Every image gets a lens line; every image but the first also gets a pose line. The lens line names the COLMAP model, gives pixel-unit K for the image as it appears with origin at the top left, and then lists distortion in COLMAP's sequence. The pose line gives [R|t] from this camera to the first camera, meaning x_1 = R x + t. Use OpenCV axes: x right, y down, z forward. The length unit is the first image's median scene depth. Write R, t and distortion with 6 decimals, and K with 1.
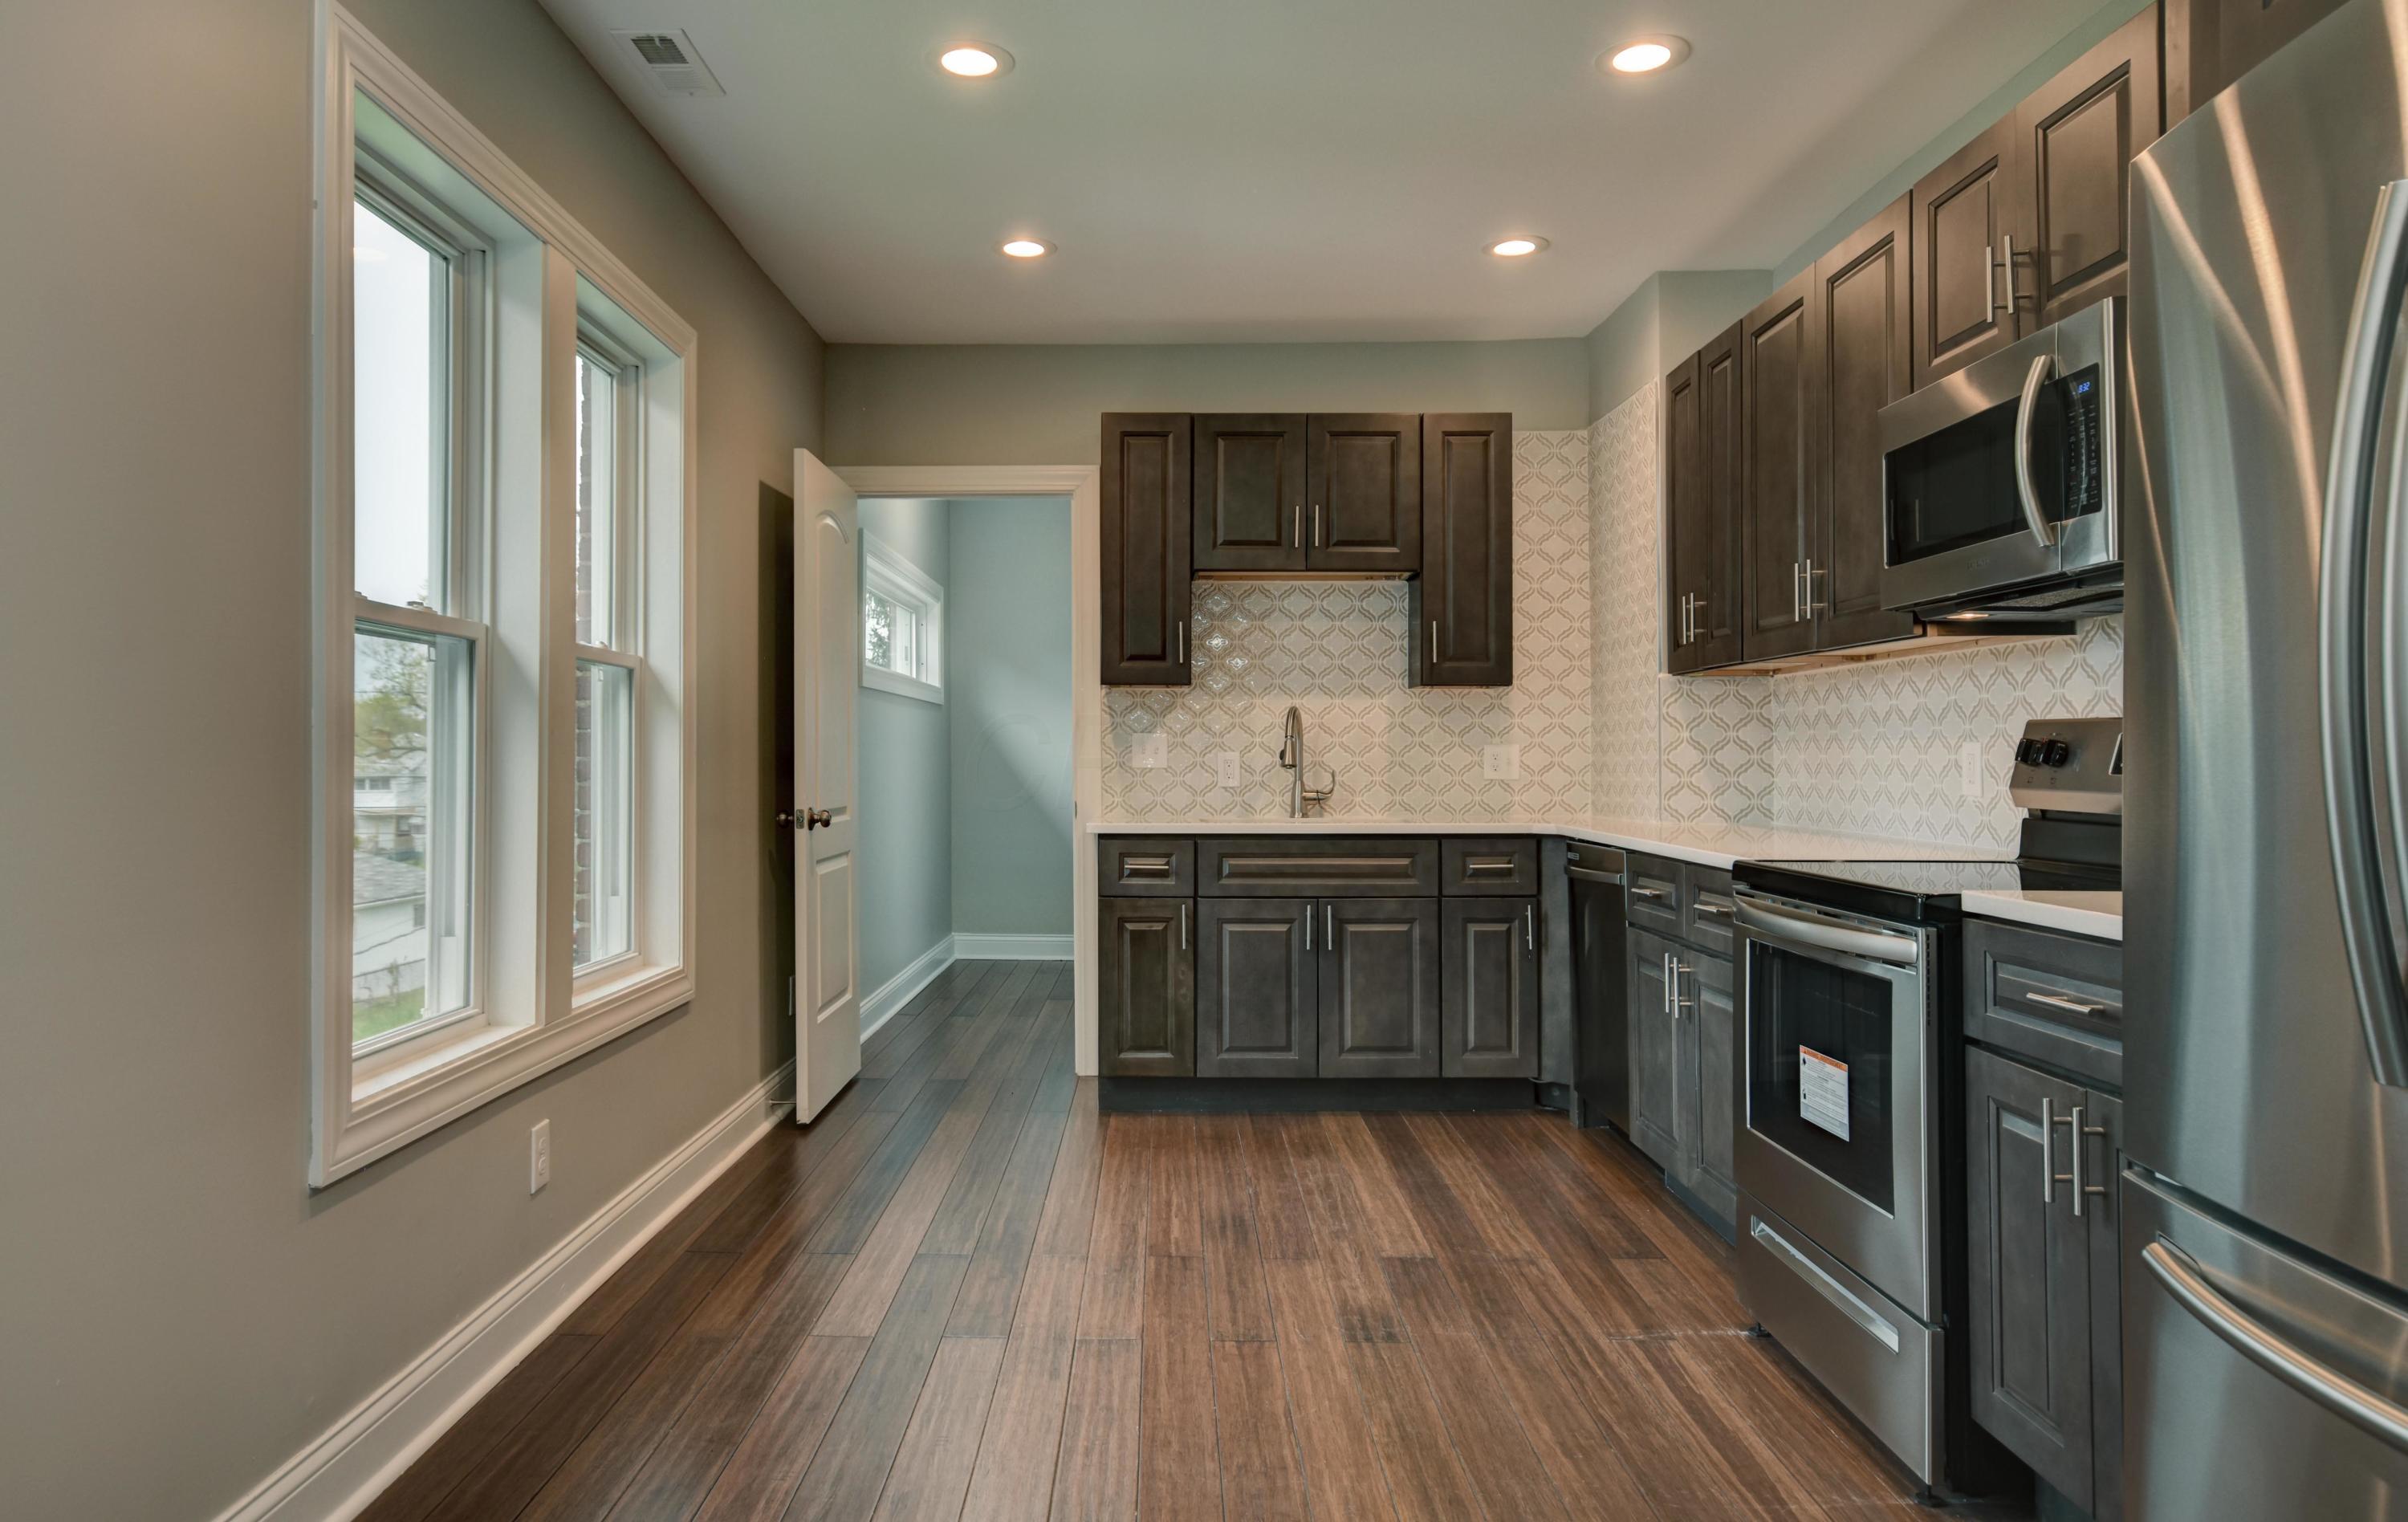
lens RADIAL K [[1448.6, 0, 1202.0], [0, 1448.6, 717.6], [0, 0, 1]] dist [-0.003152, 0.036190]
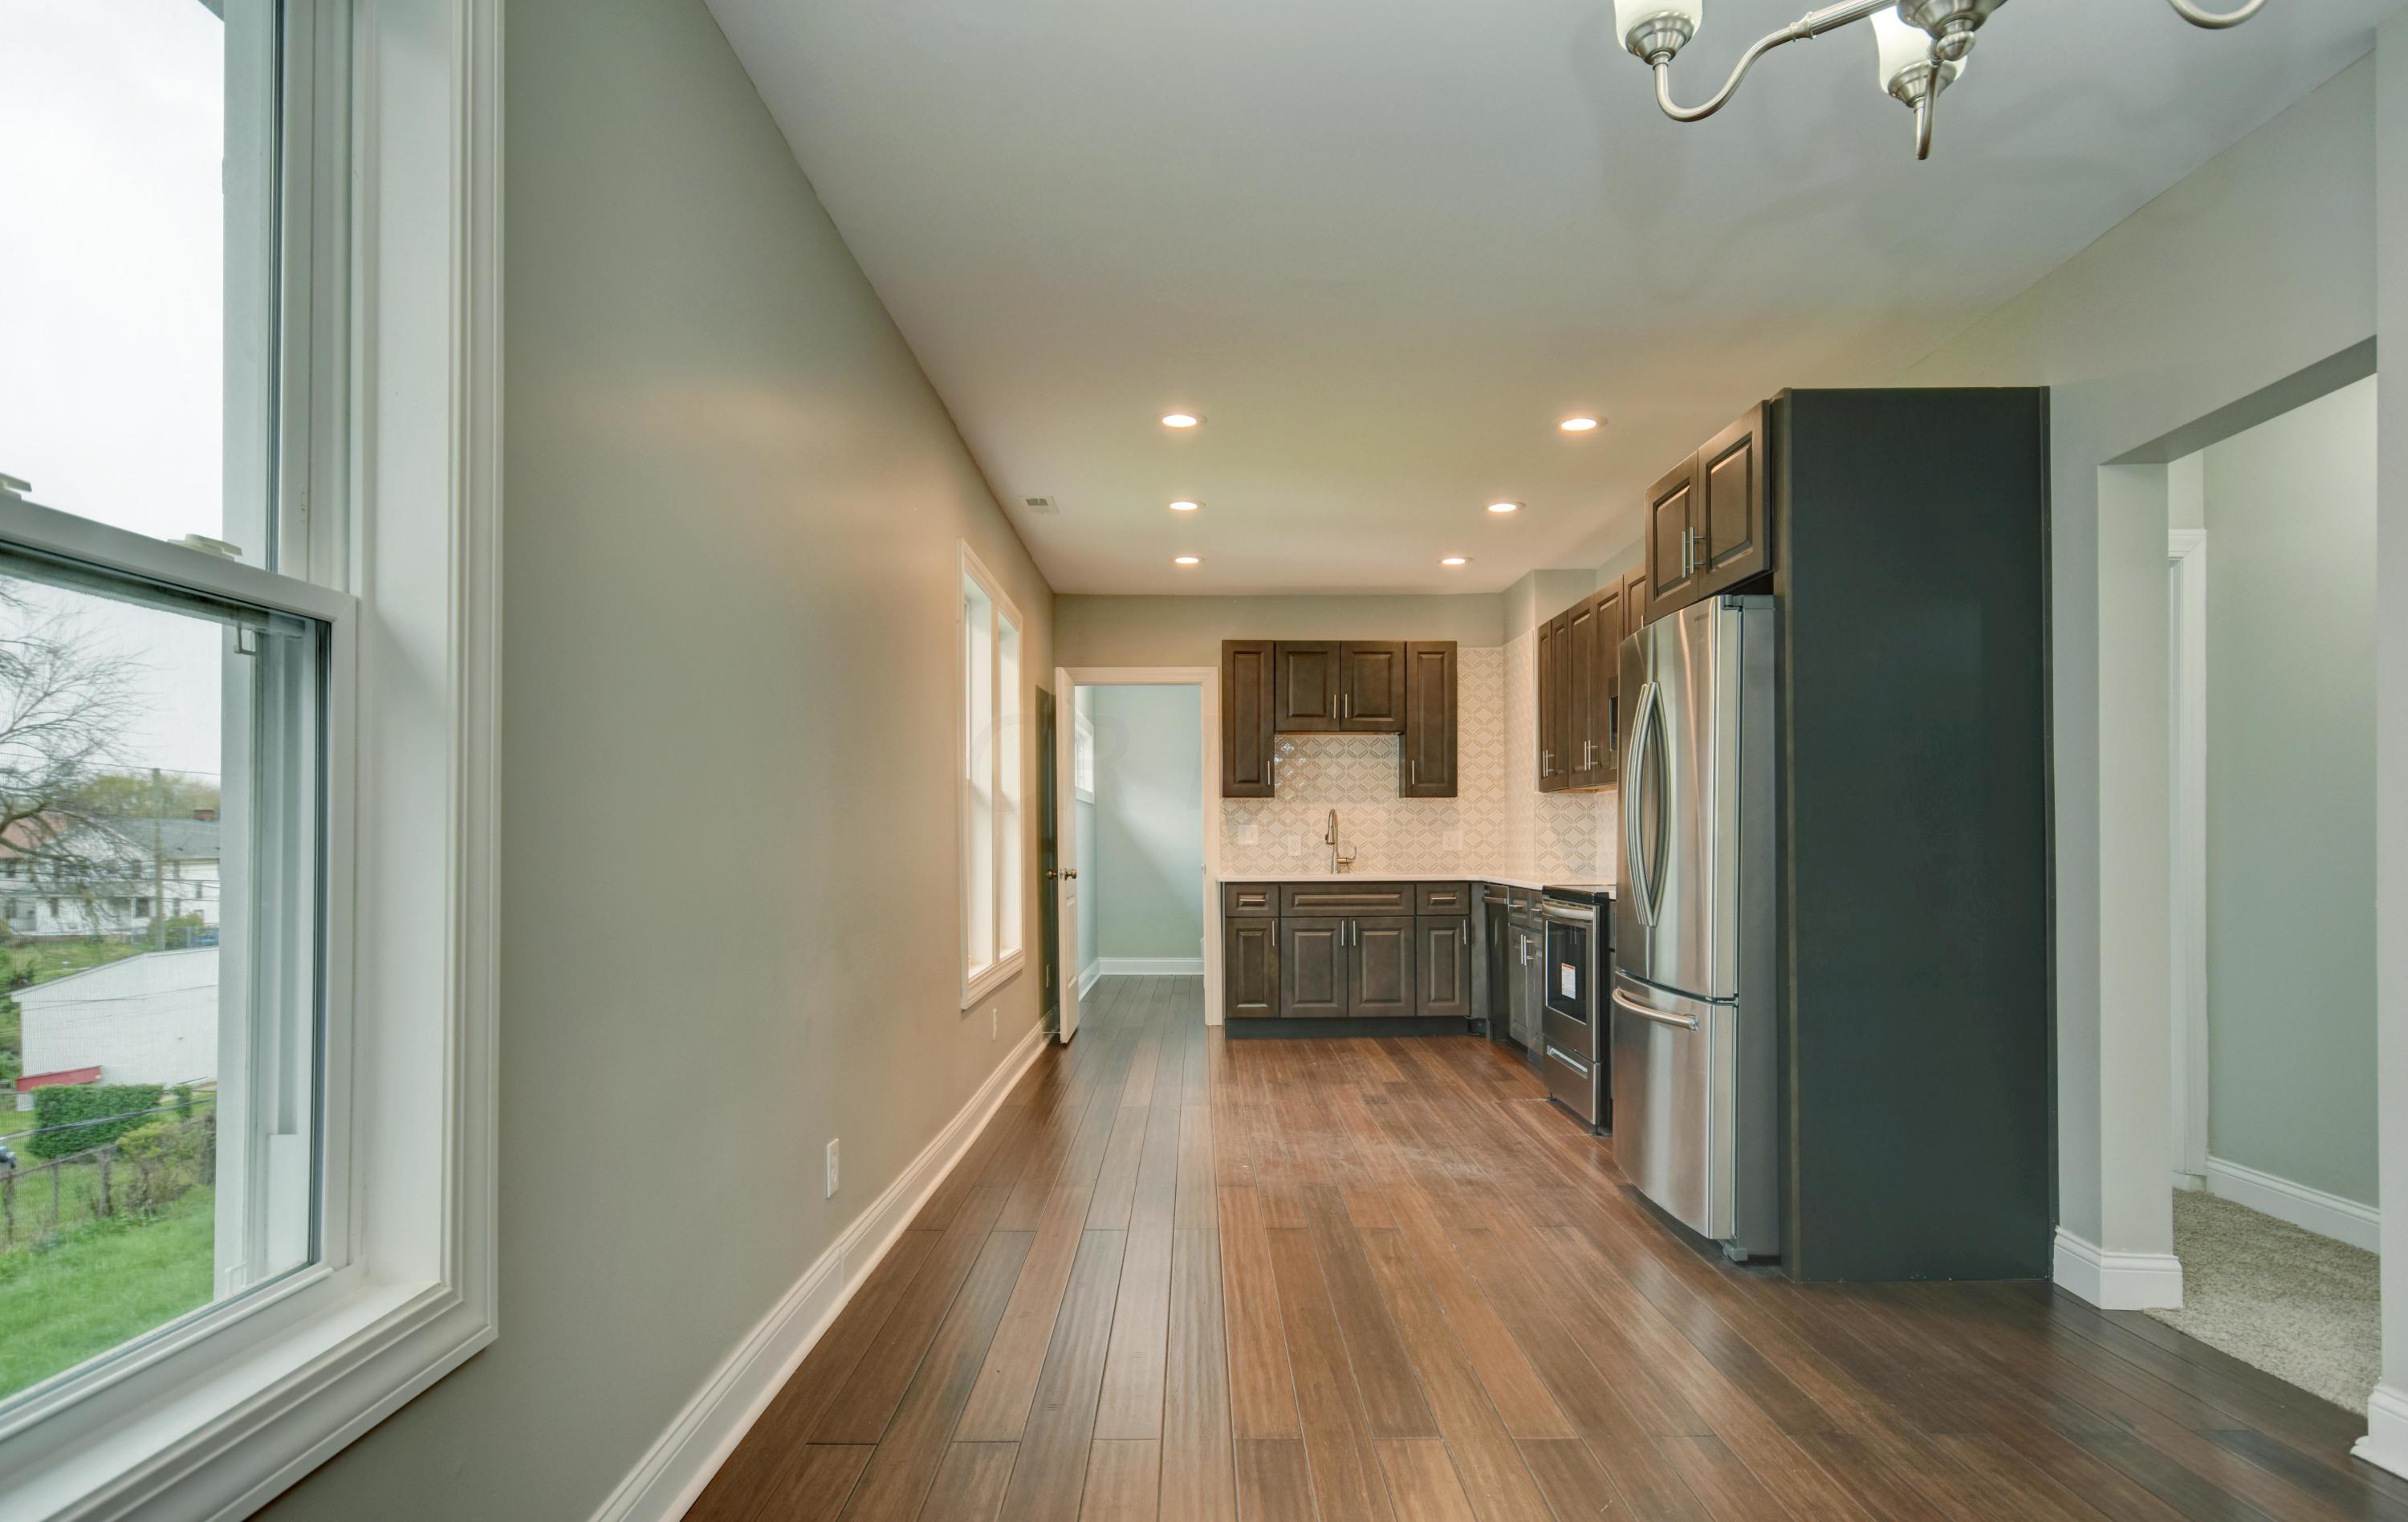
lens RADIAL K [[2076.1, 0, 1298.5], [0, 2076.1, 760.9], [0, 0, 1]] dist [0.000085, -0.000025]
pose [[0.997318, -0.001594, 0.073172, -0.165854], [0.002273, 0.999955, -0.009197, -0.044313], [-0.073154, 0.009339, 0.997277, -1.534113]]
